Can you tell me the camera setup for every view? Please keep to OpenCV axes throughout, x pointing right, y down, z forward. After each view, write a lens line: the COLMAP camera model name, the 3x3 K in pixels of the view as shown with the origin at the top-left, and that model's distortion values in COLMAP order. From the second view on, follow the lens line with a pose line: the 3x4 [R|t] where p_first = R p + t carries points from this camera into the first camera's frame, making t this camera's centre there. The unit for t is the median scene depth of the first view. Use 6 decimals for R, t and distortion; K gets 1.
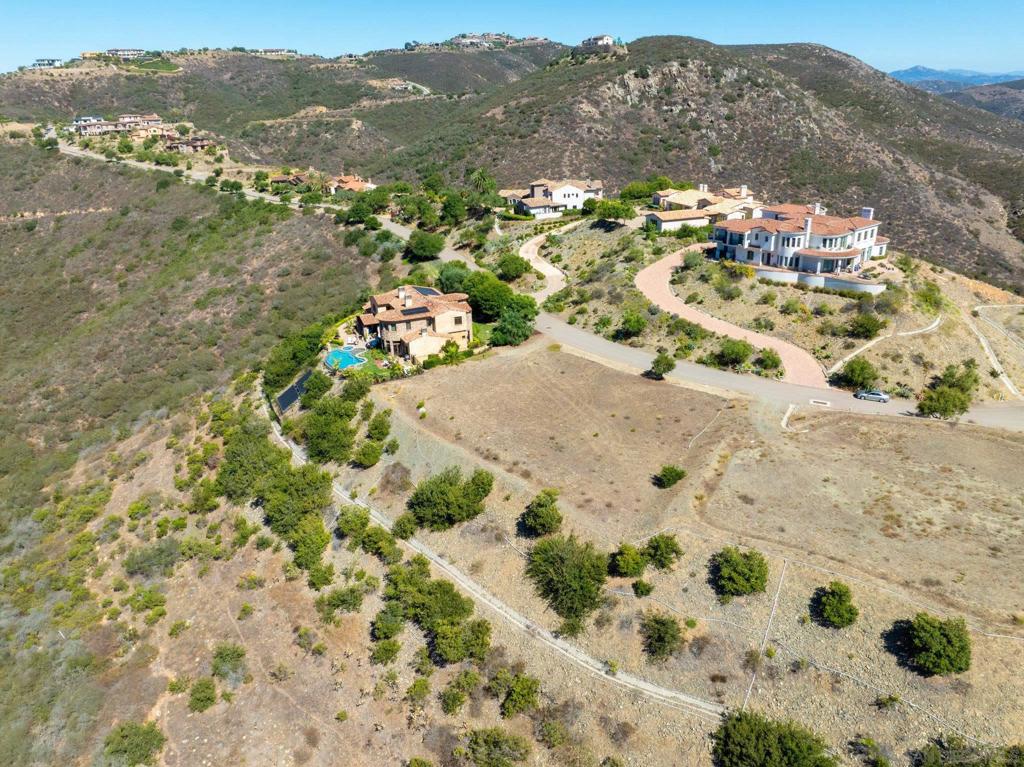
lens RADIAL K [[719.7, 0, 516.0], [0, 719.7, 382.3], [0, 0, 1]] dist [-0.050222, 0.021570]
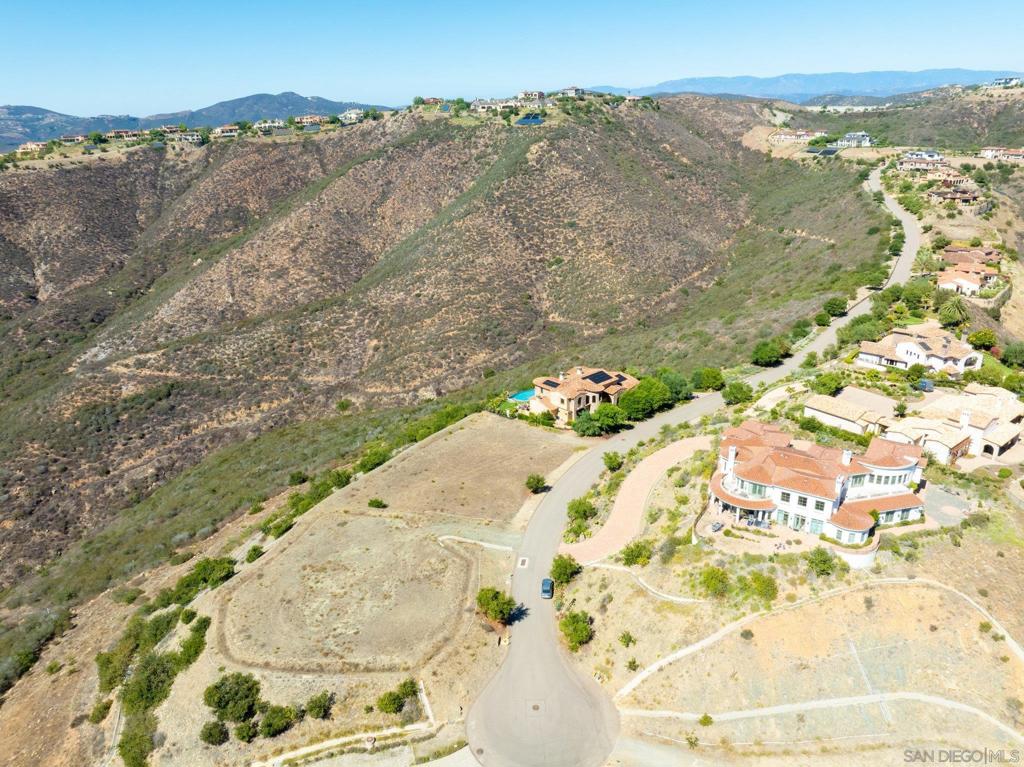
lens RADIAL K [[719.7, 0, 515.8], [0, 719.7, 383.0], [0, 0, 1]] dist [-0.050222, 0.021570]
pose [[0.291895, 0.360664, -0.885844, 1.050258], [-0.338972, 0.905071, 0.256797, -0.418601], [0.894369, 0.225318, 0.386441, 0.340426]]
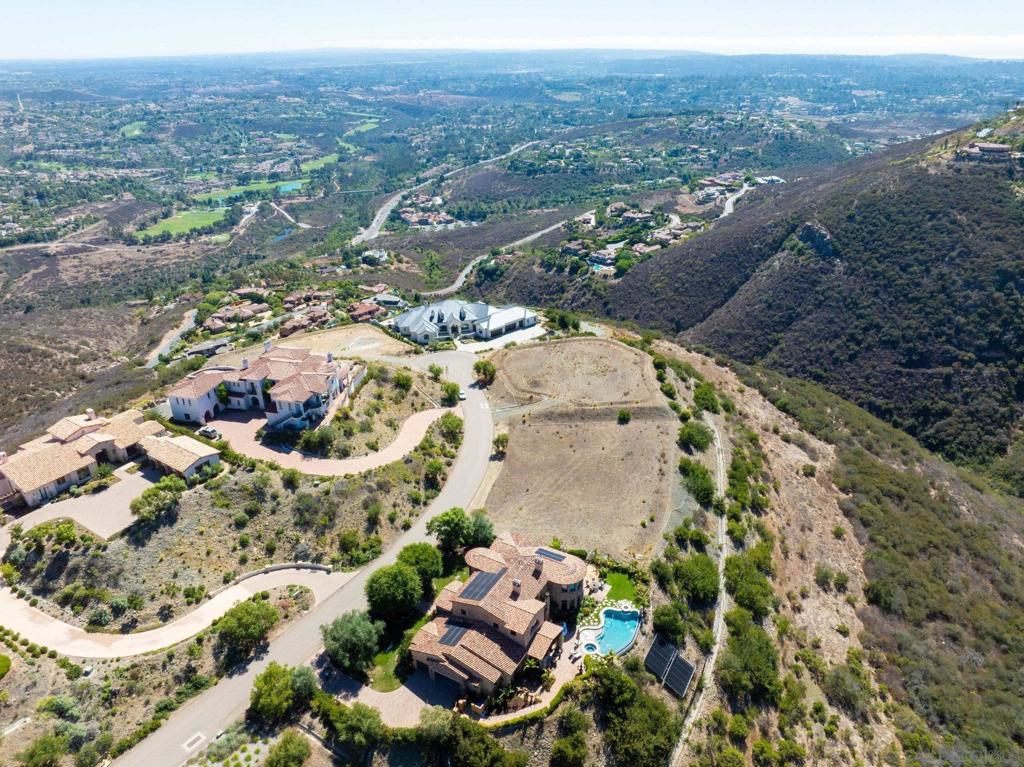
lens RADIAL K [[719.7, 0, 516.7], [0, 719.7, 381.3], [0, 0, 1]] dist [-0.050222, 0.021570]
pose [[-0.578730, -0.321794, 0.749346, -0.677689], [0.334551, 0.744302, 0.578006, -0.748249], [-0.743738, 0.585204, -0.323093, 1.108417]]
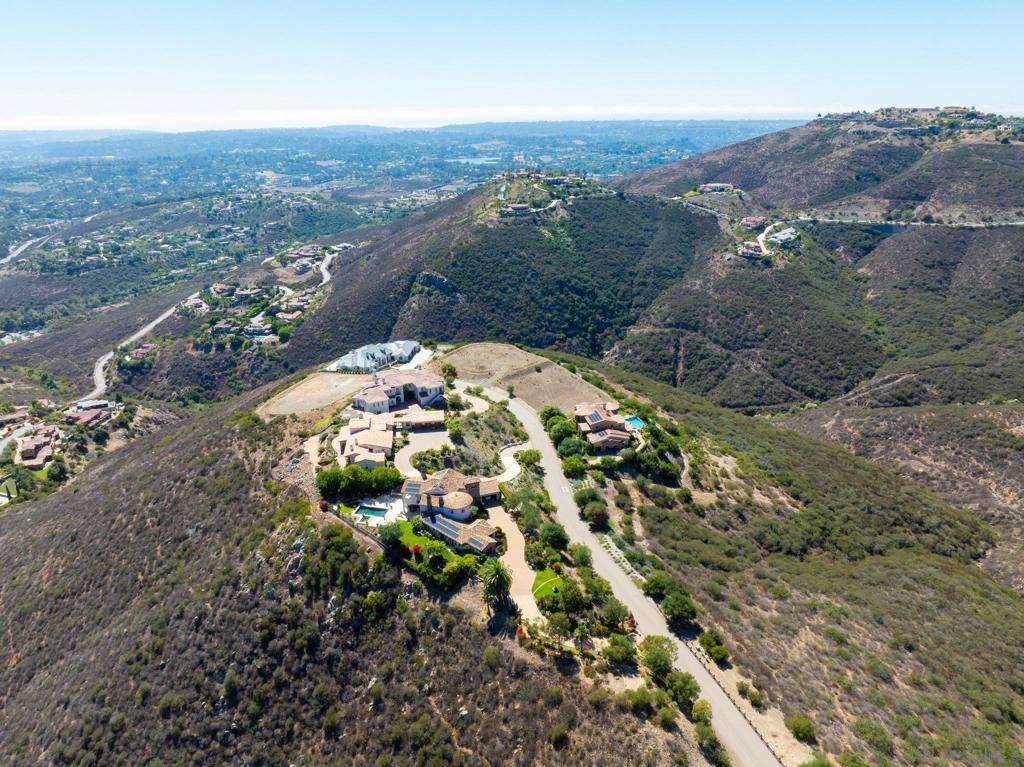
lens RADIAL K [[719.7, 0, 512.8], [0, 719.7, 377.9], [0, 0, 1]] dist [-0.050222, 0.021570]
pose [[-0.968735, -0.051519, 0.242691, -0.375629], [0.127401, 0.736083, 0.664794, -1.516470], [-0.212891, 0.674928, -0.706505, 2.350606]]
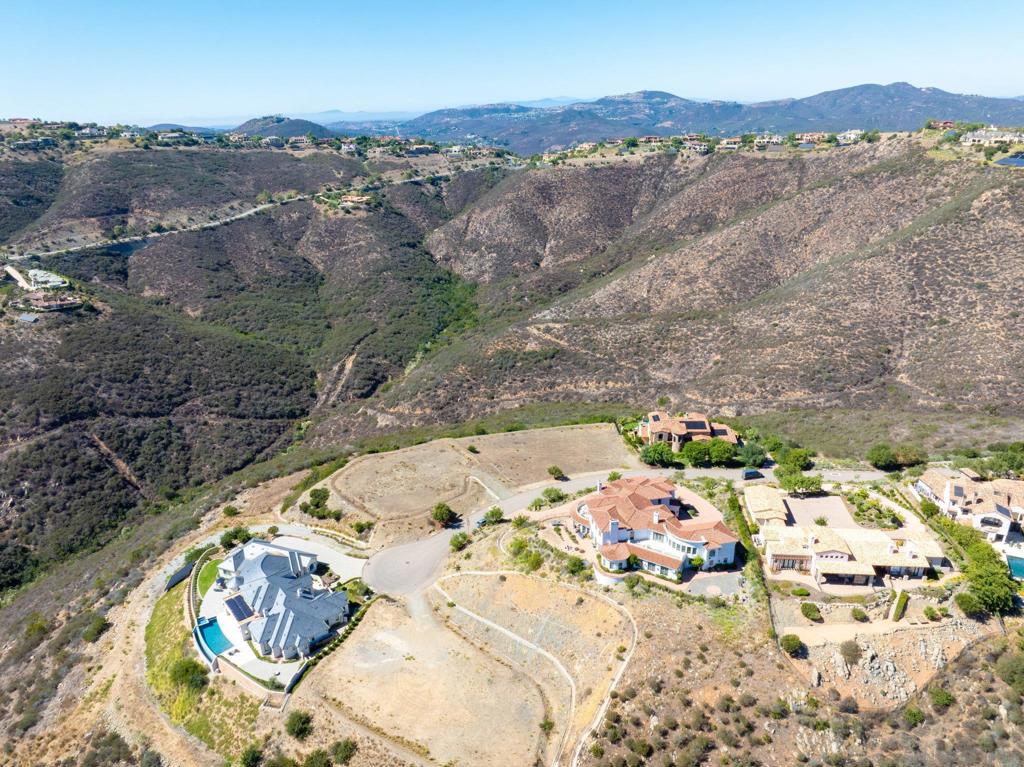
lens RADIAL K [[719.7, 0, 515.1], [0, 719.7, 384.1], [0, 0, 1]] dist [-0.050222, 0.021570]
pose [[-0.459215, 0.352996, -0.815178, 1.405062], [-0.303411, 0.800145, 0.517407, -0.947511], [0.834903, 0.484935, -0.260336, 1.051225]]
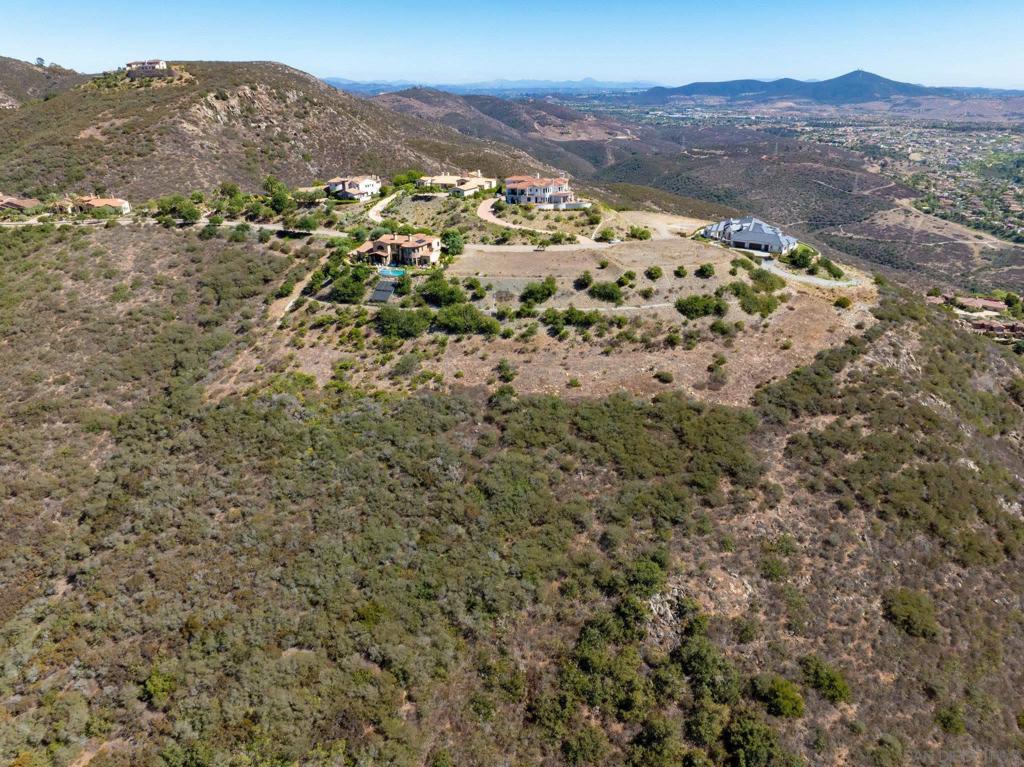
lens RADIAL K [[719.7, 0, 515.4], [0, 719.7, 379.7], [0, 0, 1]] dist [-0.050222, 0.021570]
pose [[0.729809, -0.244538, 0.638419, -1.160034], [0.252311, 0.964257, 0.080916, 0.150410], [-0.635388, 0.102026, 0.765424, -0.526412]]
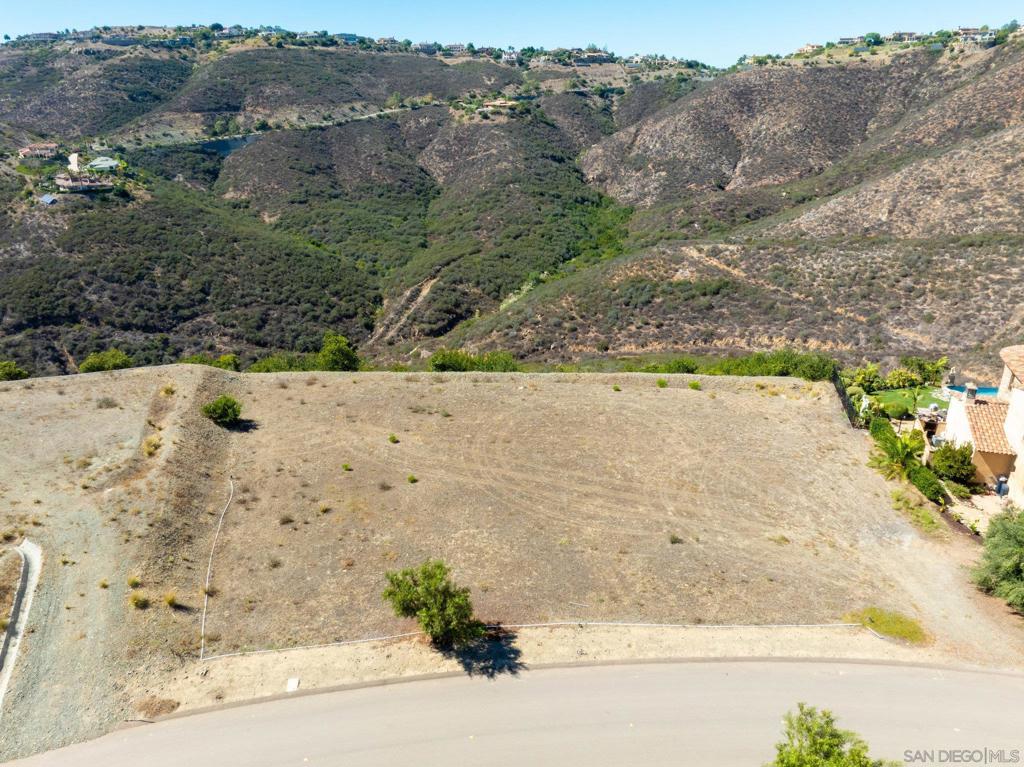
lens RADIAL K [[719.7, 0, 515.6], [0, 719.7, 383.3], [0, 0, 1]] dist [-0.050222, 0.021570]
pose [[-0.681825, 0.316381, -0.659558, 0.286898], [-0.241531, 0.753702, 0.611225, -0.235647], [0.690491, 0.576053, -0.437477, 0.896874]]
